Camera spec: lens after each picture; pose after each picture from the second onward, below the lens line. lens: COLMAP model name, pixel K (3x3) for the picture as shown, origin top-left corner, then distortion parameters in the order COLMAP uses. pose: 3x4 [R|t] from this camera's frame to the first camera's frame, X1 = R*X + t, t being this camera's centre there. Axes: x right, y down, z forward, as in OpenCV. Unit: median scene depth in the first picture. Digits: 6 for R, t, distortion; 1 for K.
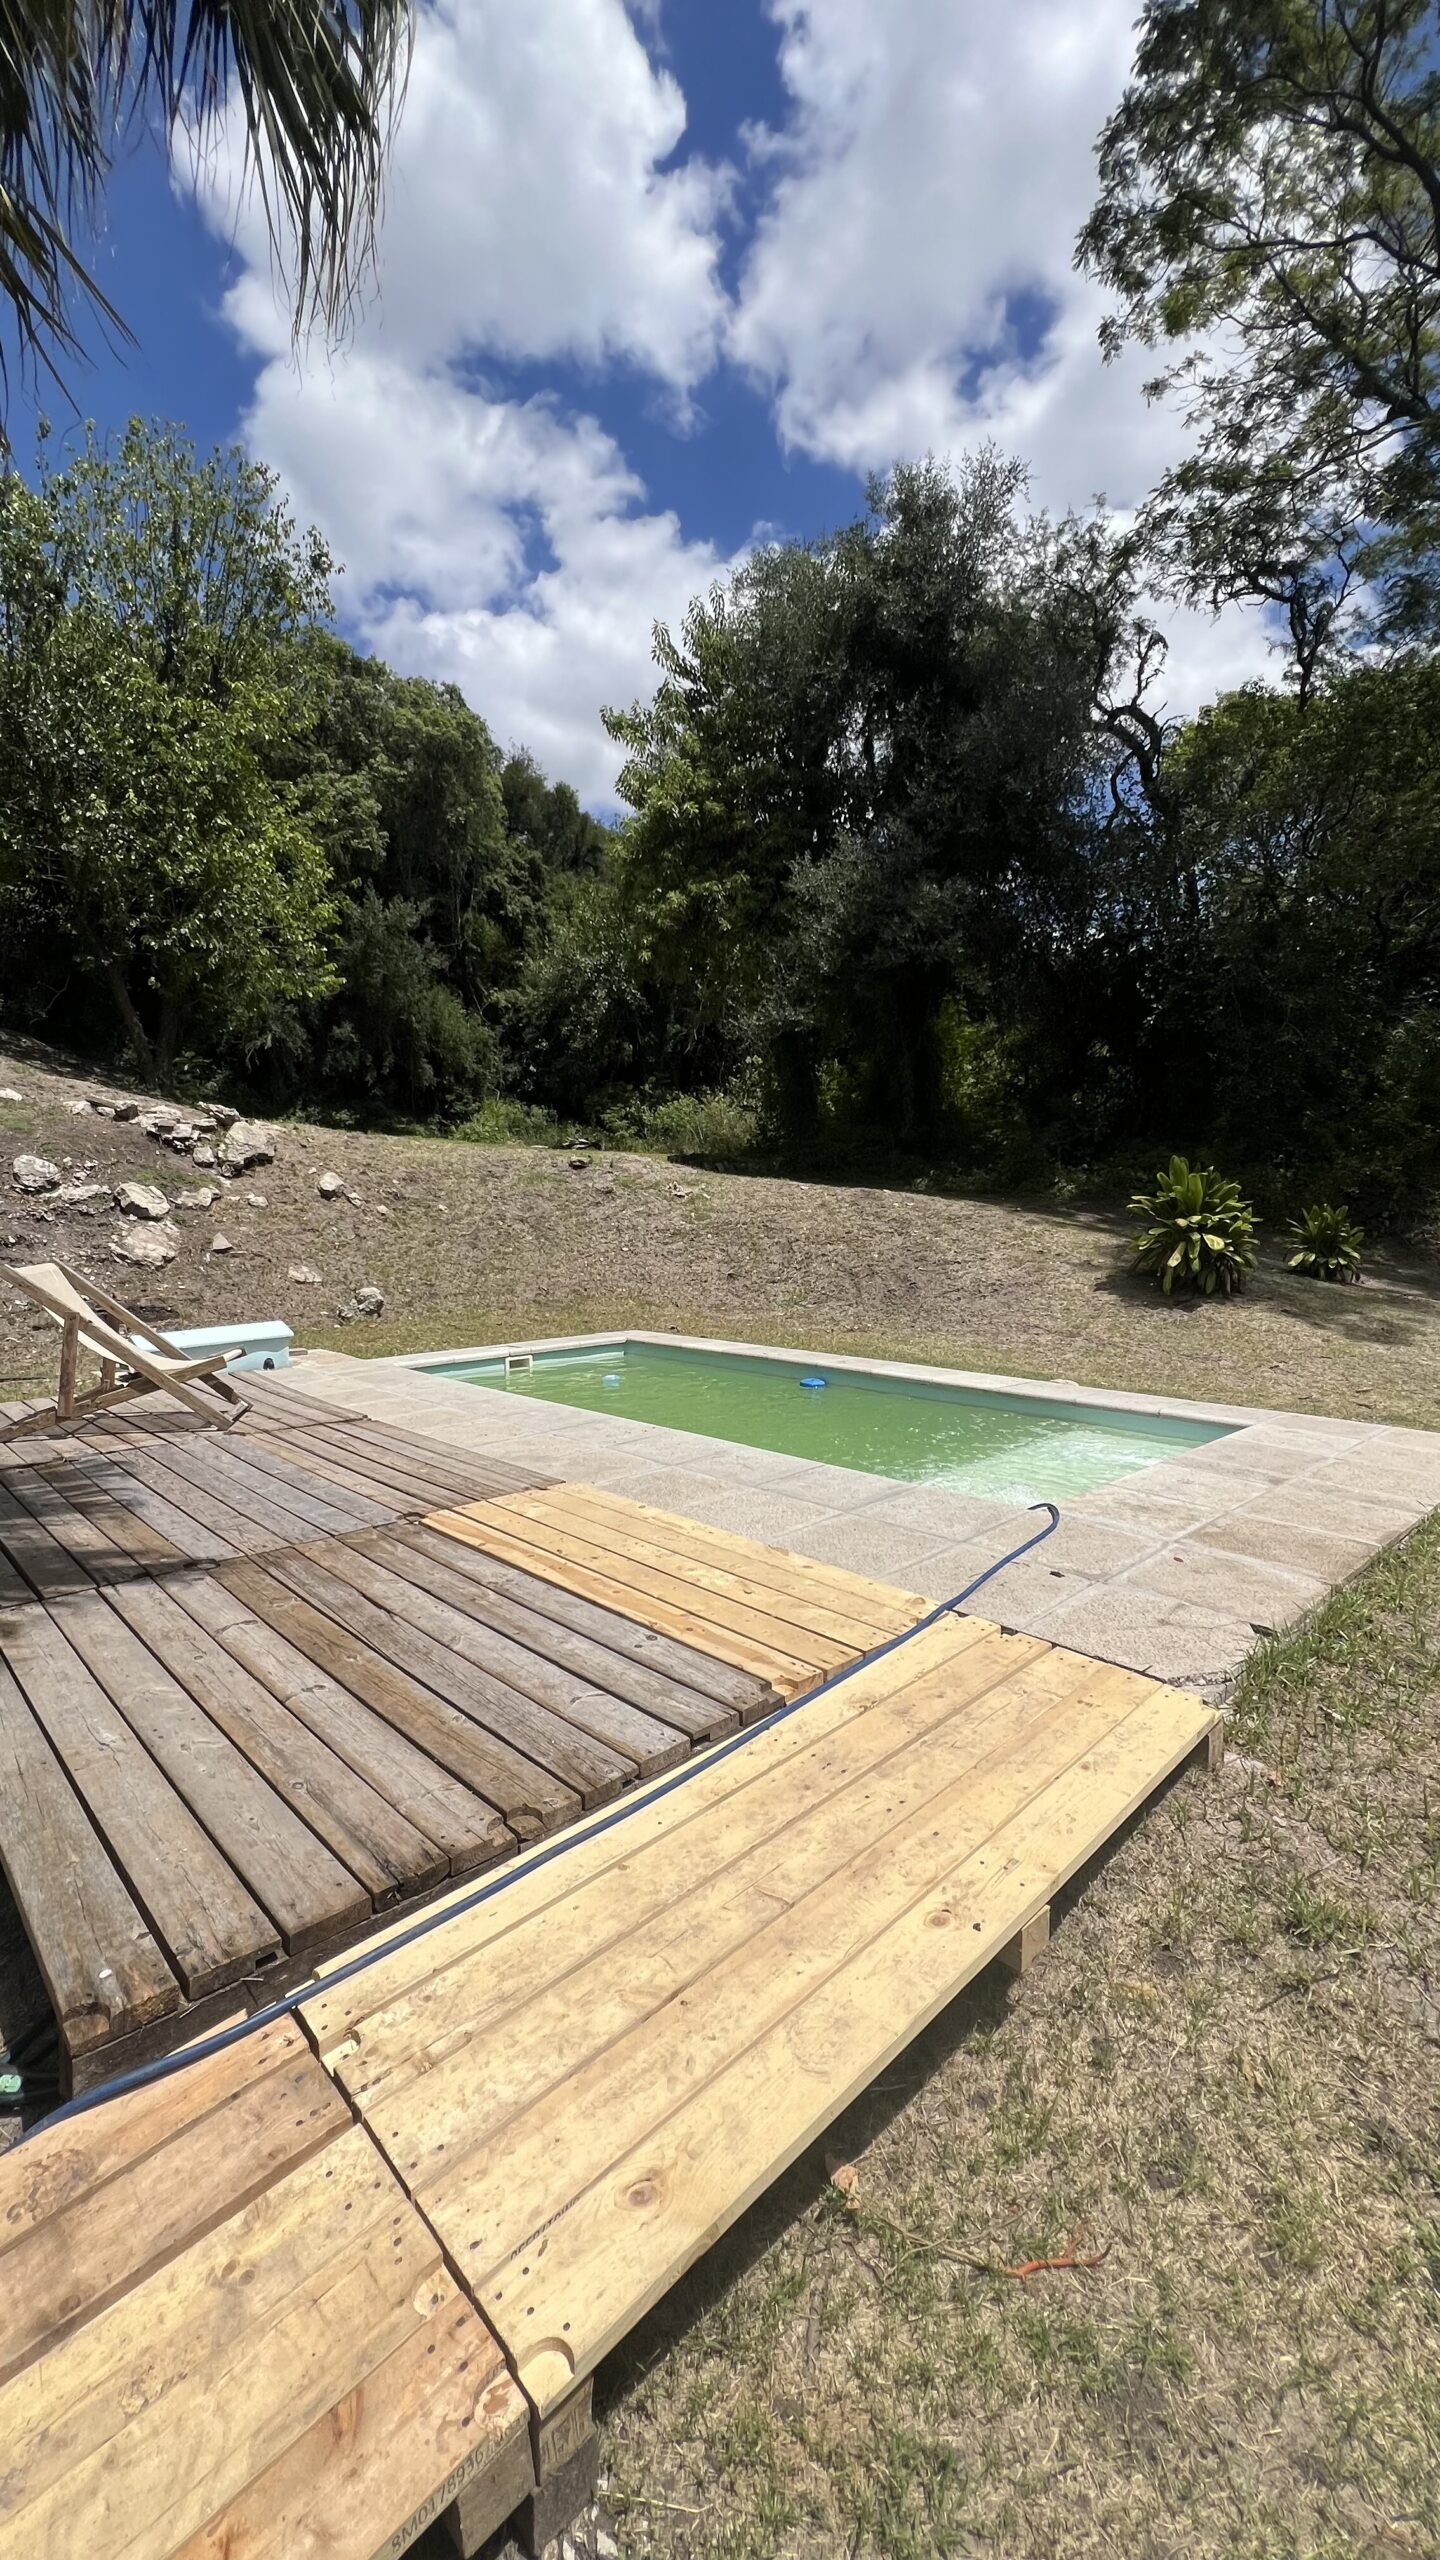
lens RADIAL K [[995.2, 0, 712.7], [0, 995.2, 1283.3], [0, 0, 1]] dist [-0.000276, -0.000010]
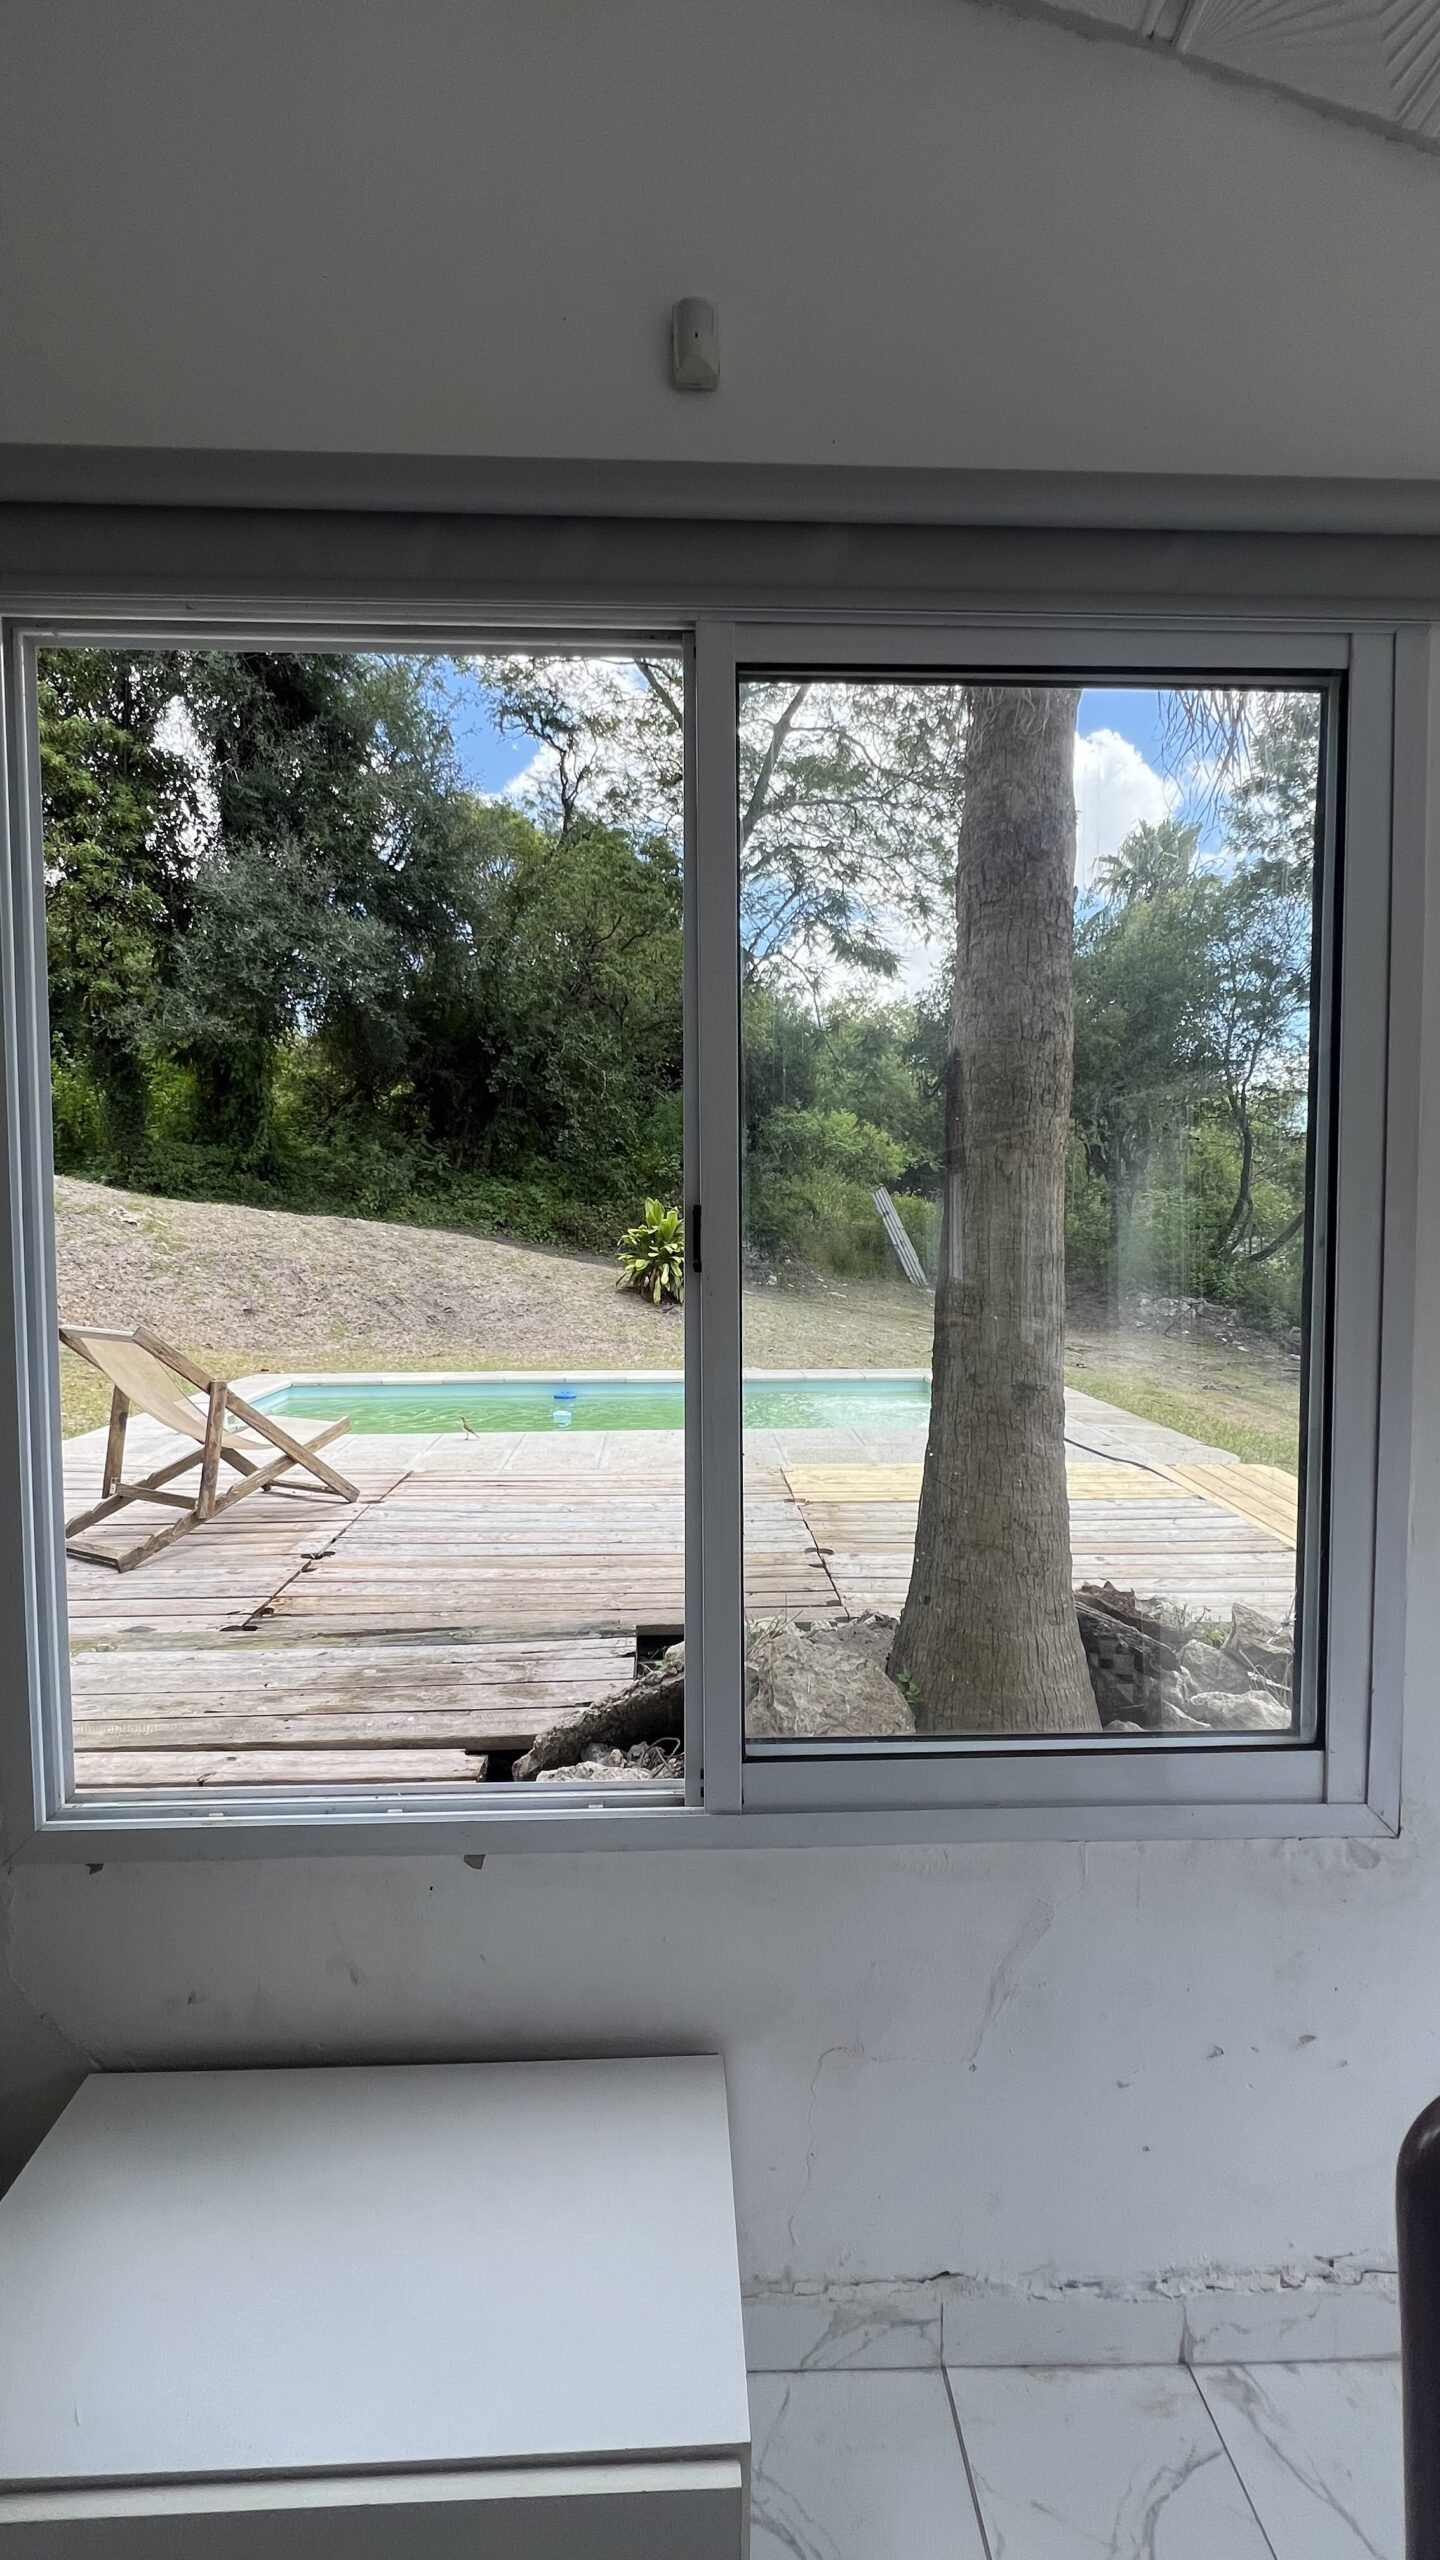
lens RADIAL K [[995.2, 0, 707.8], [0, 995.2, 1273.4], [0, 0, 1]] dist [-0.000276, -0.000010]
pose [[0.667736, -0.028496, 0.743852, -0.331537], [0.057306, 0.998269, -0.013200, -0.005848], [-0.742189, 0.051441, 0.668214, 0.074324]]
